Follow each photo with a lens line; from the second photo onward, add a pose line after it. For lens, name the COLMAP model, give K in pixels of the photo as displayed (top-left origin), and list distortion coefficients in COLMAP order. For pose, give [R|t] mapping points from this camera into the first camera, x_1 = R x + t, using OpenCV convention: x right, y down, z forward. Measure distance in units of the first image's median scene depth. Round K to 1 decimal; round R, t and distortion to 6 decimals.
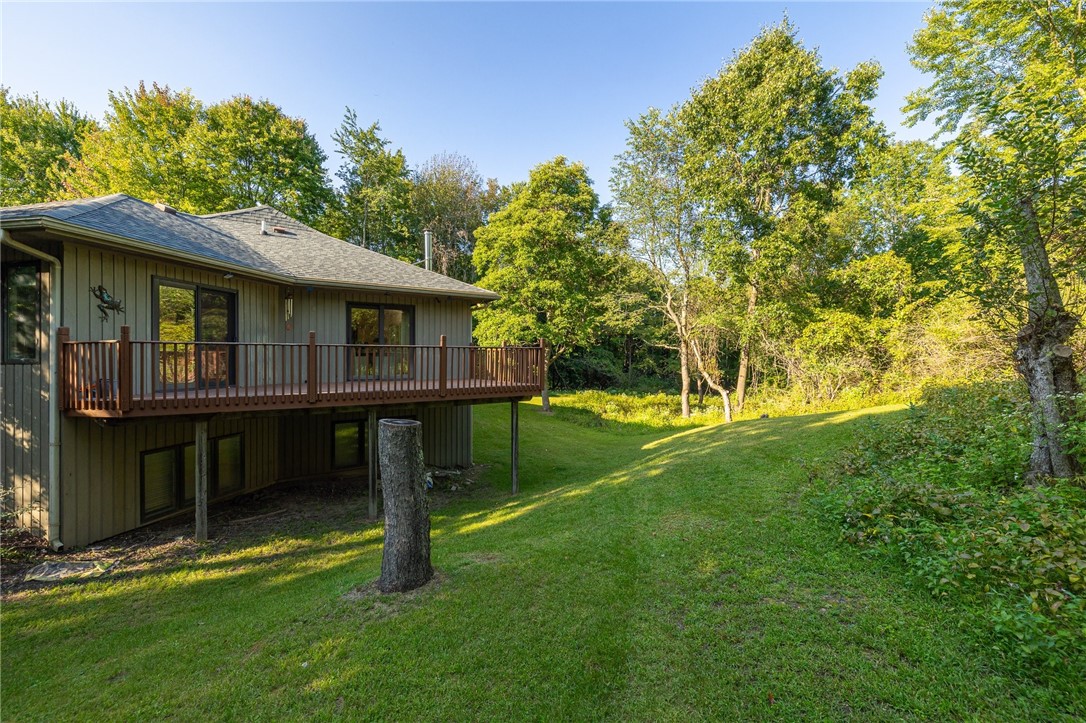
lens RADIAL K [[455.4, 0, 537.5], [0, 455.4, 355.8], [0, 0, 1]] dist [-0.000826, 0.000073]
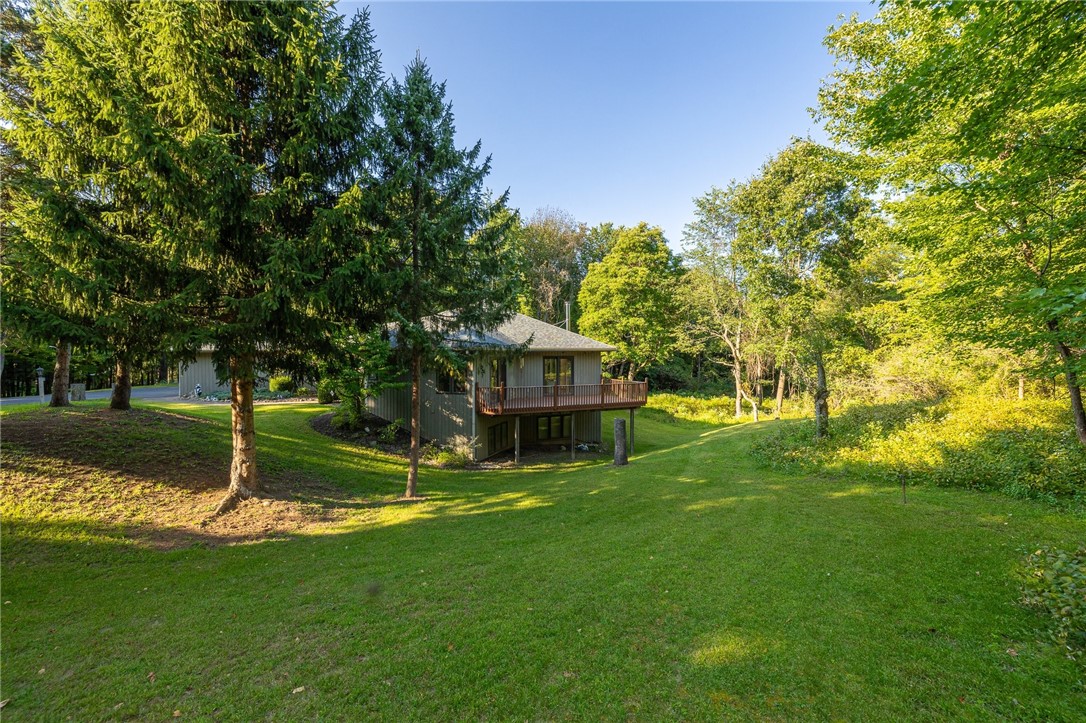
lens RADIAL K [[455.4, 0, 537.5], [0, 455.4, 355.8], [0, 0, 1]] dist [-0.000826, 0.000073]
pose [[0.989216, 0.001943, -0.146450, -0.068916], [-0.000175, 0.999927, 0.012085, -0.064968], [0.146462, -0.011929, 0.989144, -0.430660]]
